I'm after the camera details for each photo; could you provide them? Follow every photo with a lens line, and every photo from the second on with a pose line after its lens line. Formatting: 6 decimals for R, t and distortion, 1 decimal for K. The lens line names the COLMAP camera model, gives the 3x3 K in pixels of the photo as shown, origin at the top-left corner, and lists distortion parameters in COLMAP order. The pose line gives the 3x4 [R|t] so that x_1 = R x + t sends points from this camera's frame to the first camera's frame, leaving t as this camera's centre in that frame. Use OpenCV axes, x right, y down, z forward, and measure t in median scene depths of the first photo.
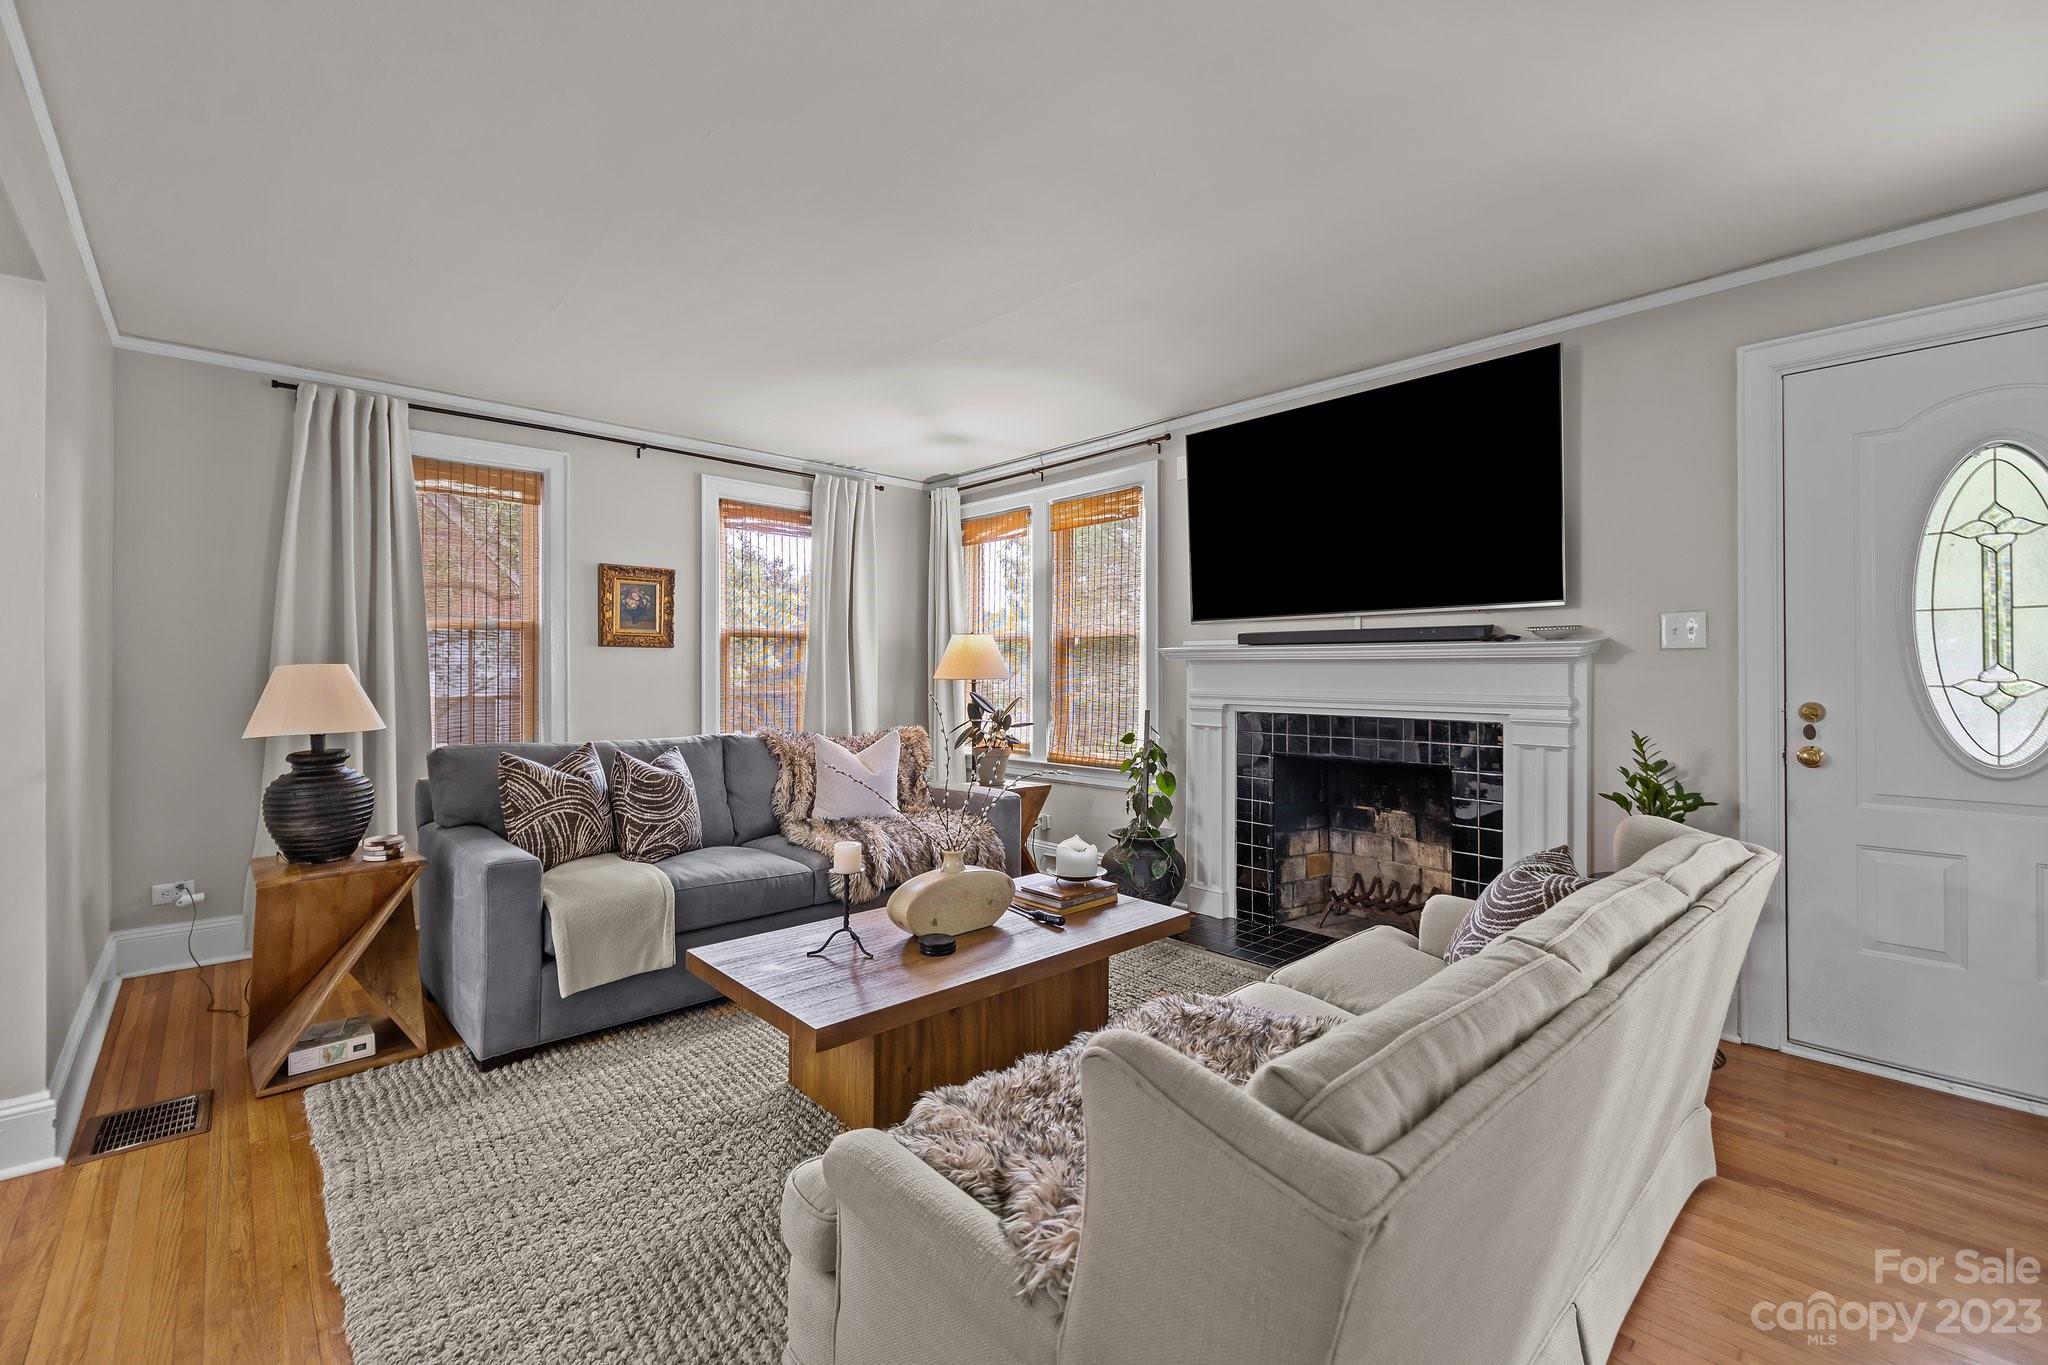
lens RADIAL K [[867.7, 0, 1020.2], [0, 867.7, 674.9], [0, 0, 1]] dist [-0.005369, -0.000094]
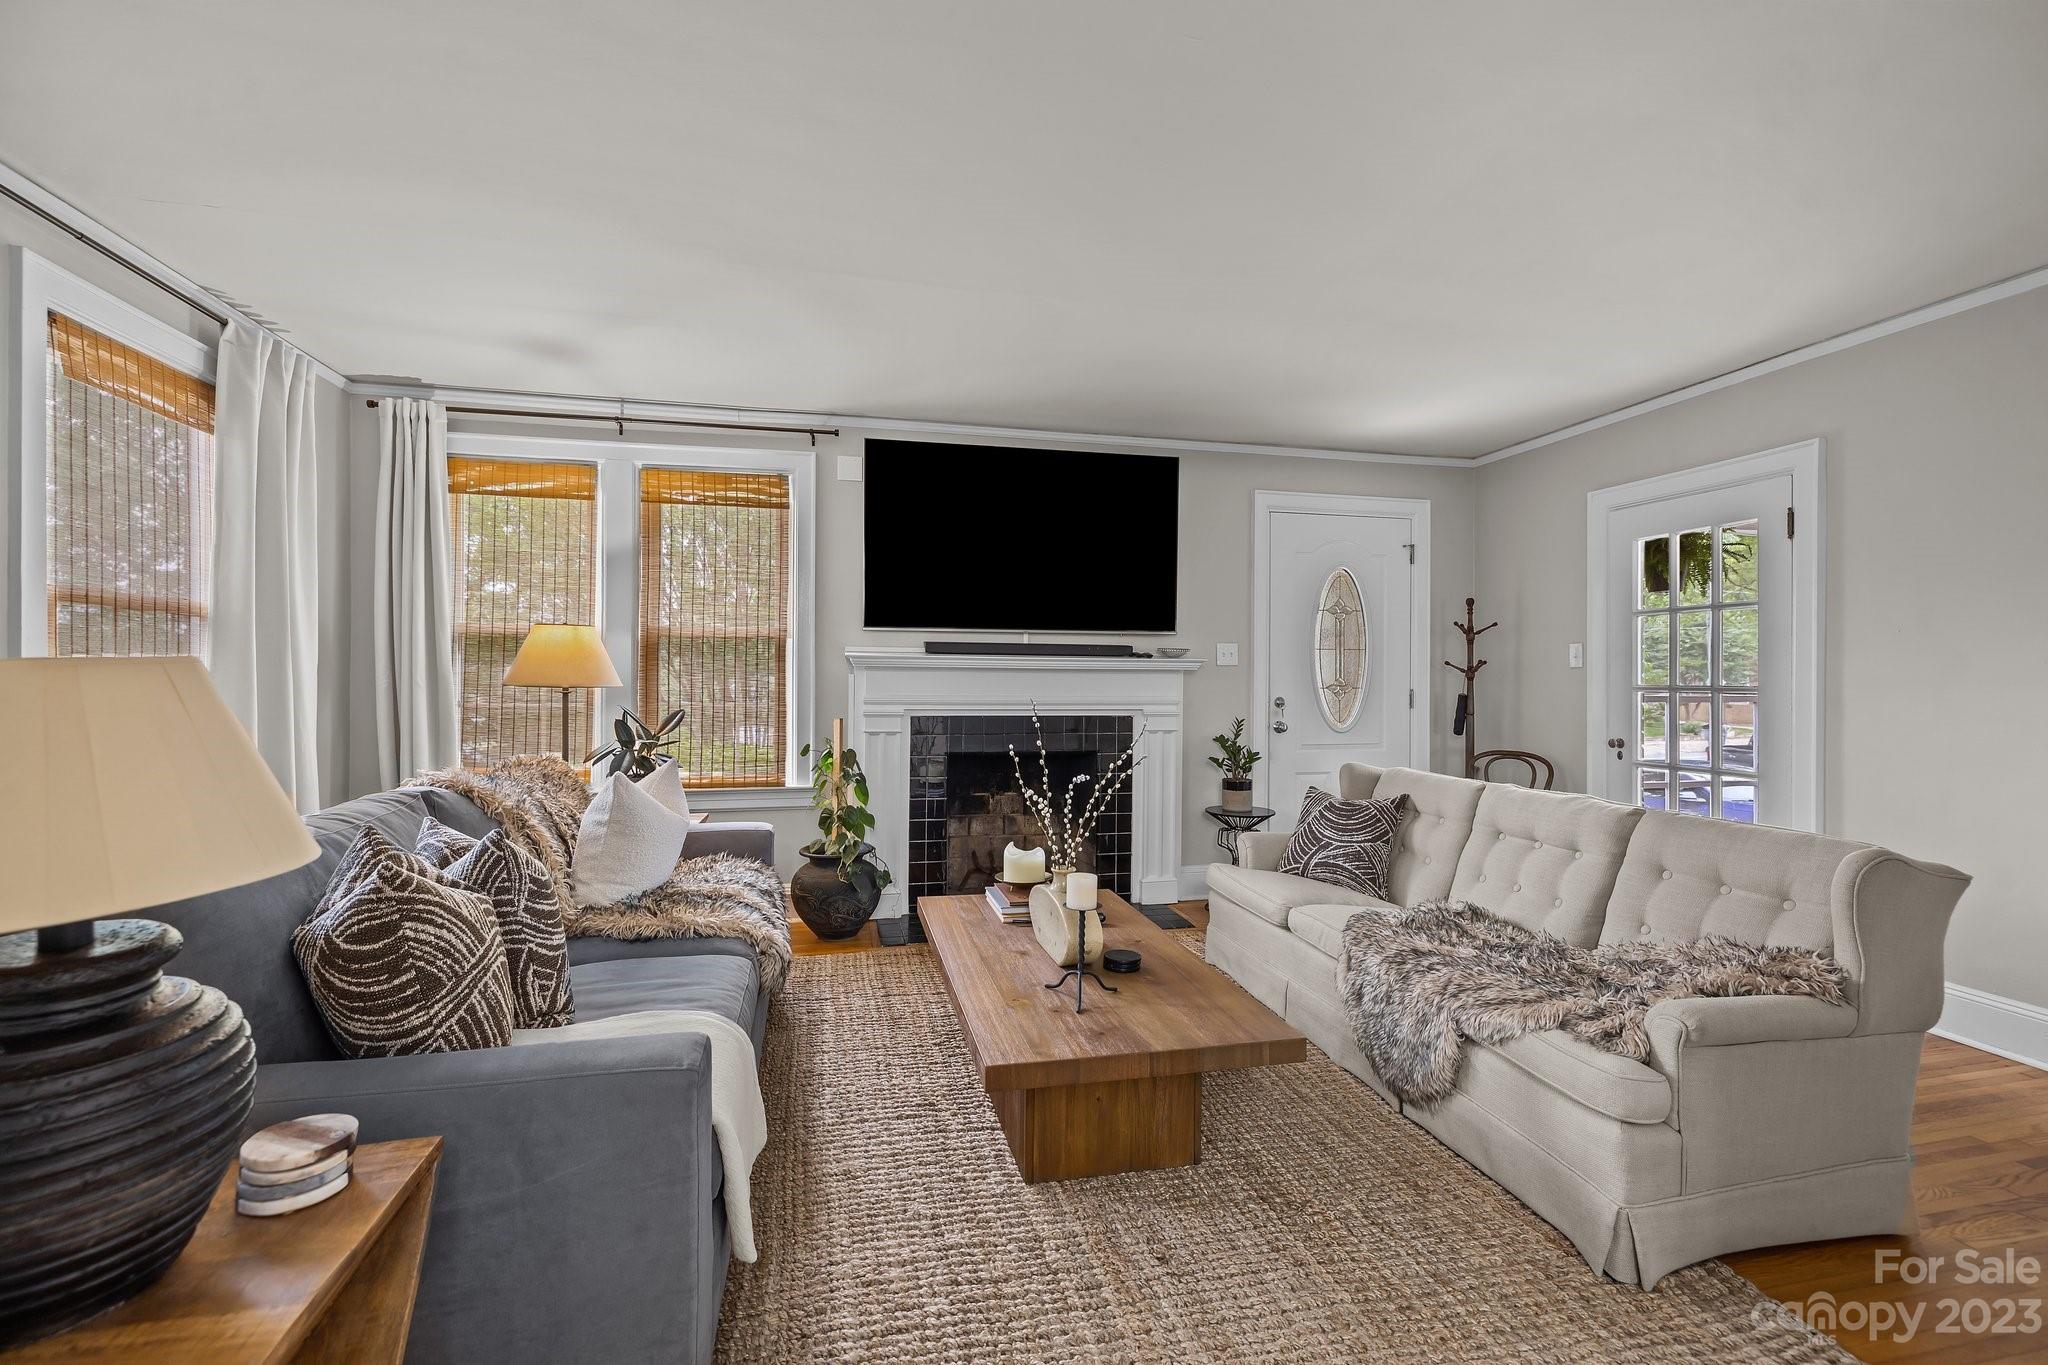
lens RADIAL K [[867.7, 0, 1025.2], [0, 867.7, 678.8], [0, 0, 1]] dist [-0.005369, -0.000094]
pose [[0.497058, 0.000138, 0.867717, -0.571549], [-0.001927, 0.999998, 0.000945, -0.003982], [-0.867715, -0.002142, 0.497057, 0.348821]]
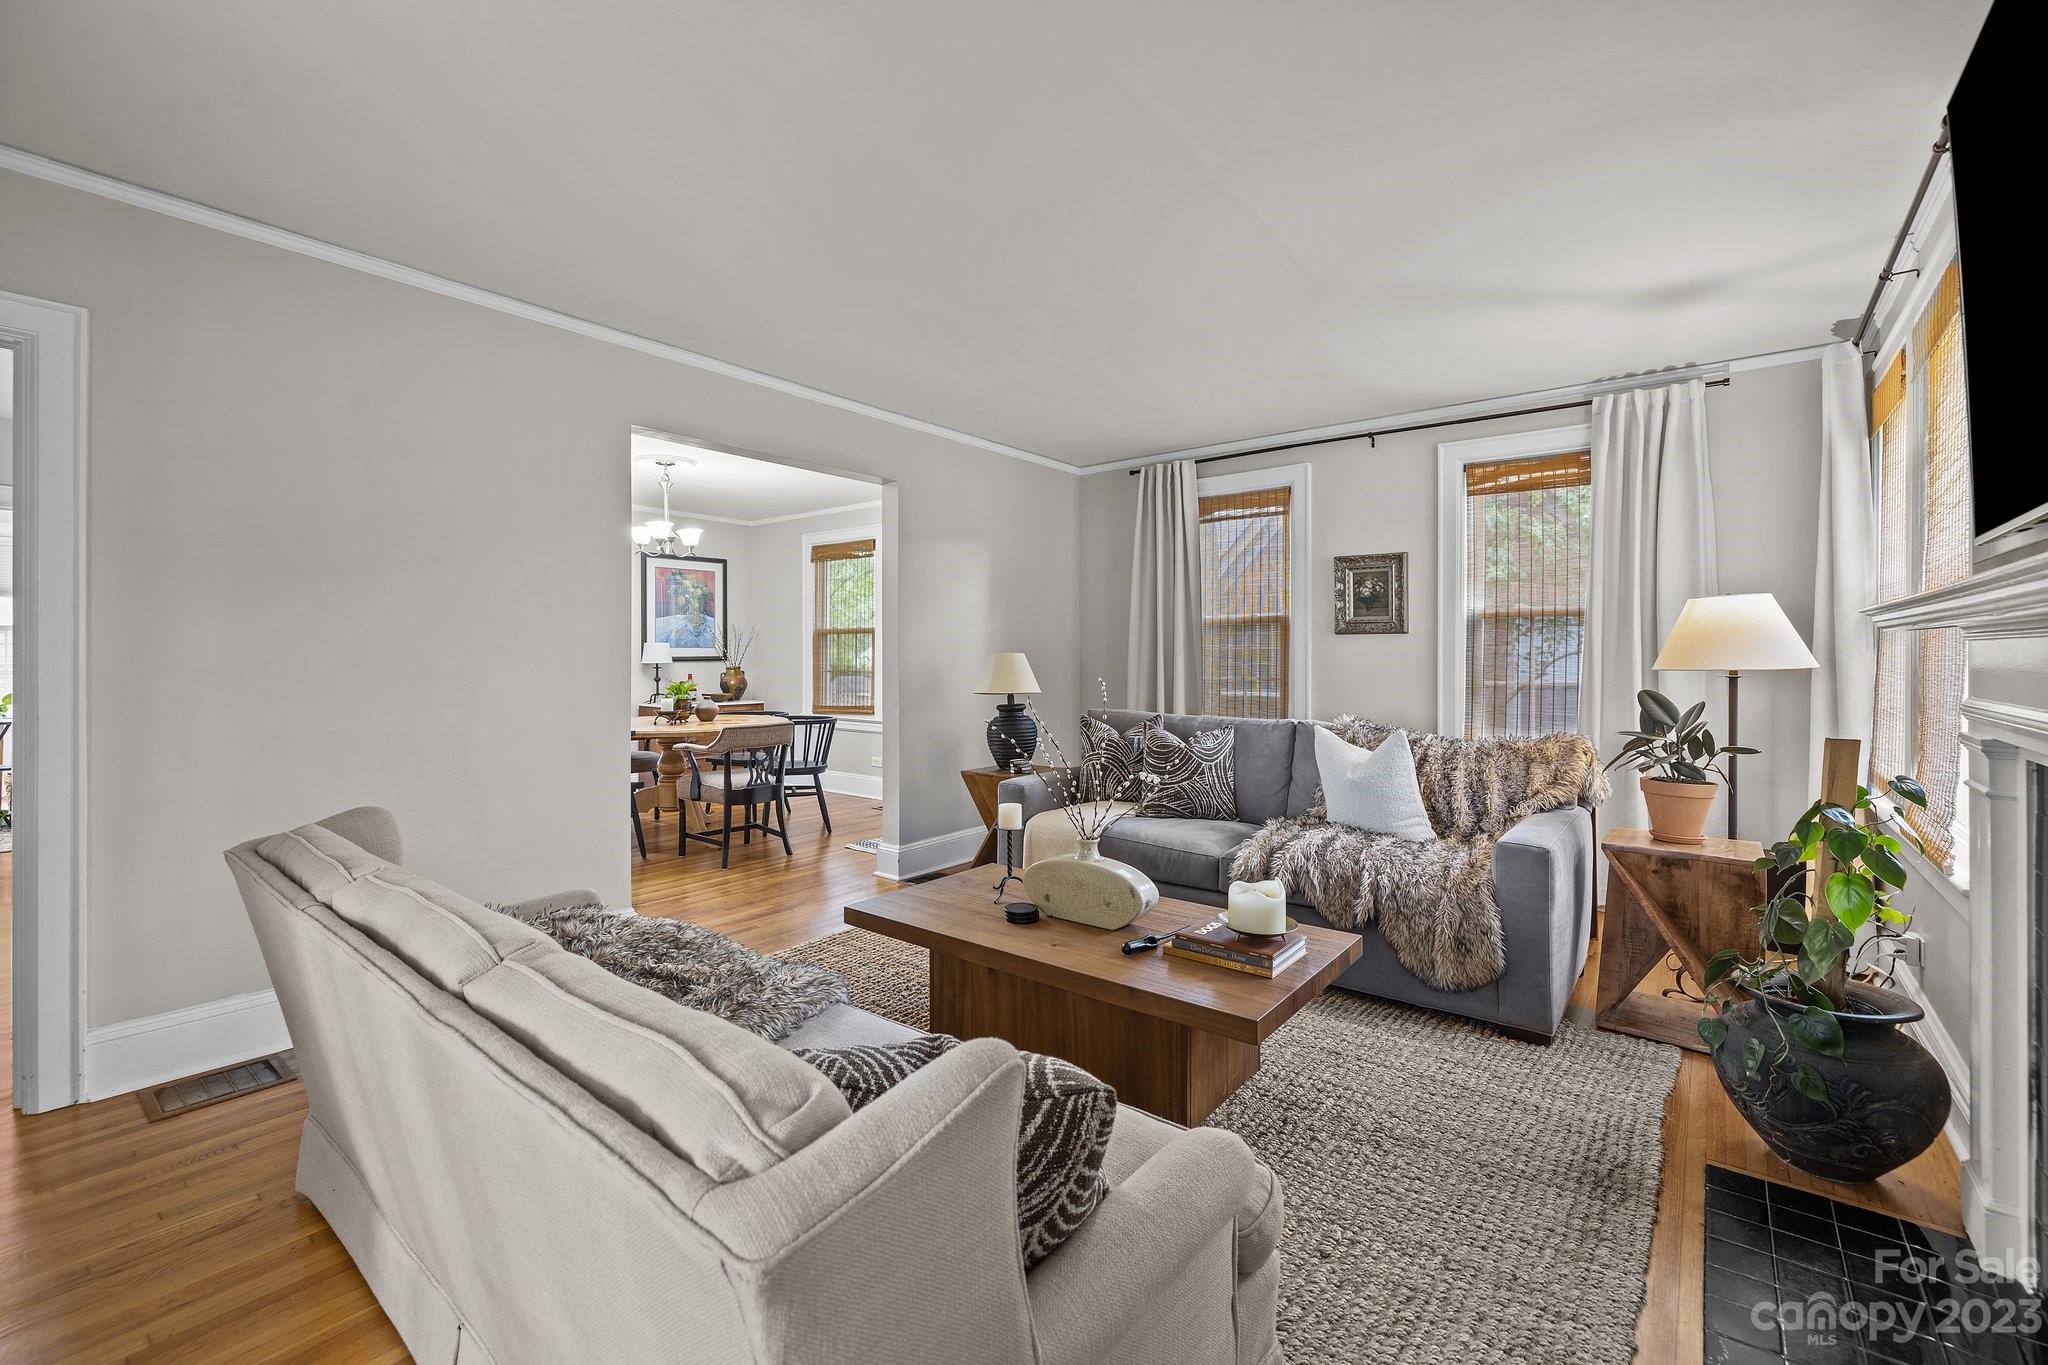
lens RADIAL K [[867.7, 0, 1021.7], [0, 867.7, 664.8], [0, 0, 1]] dist [-0.005369, -0.000094]
pose [[0.148849, 0.006888, -0.988836, 0.546877], [-0.006226, 0.999962, 0.006028, 0.000505], [0.988840, 0.005259, 0.148887, 0.483326]]
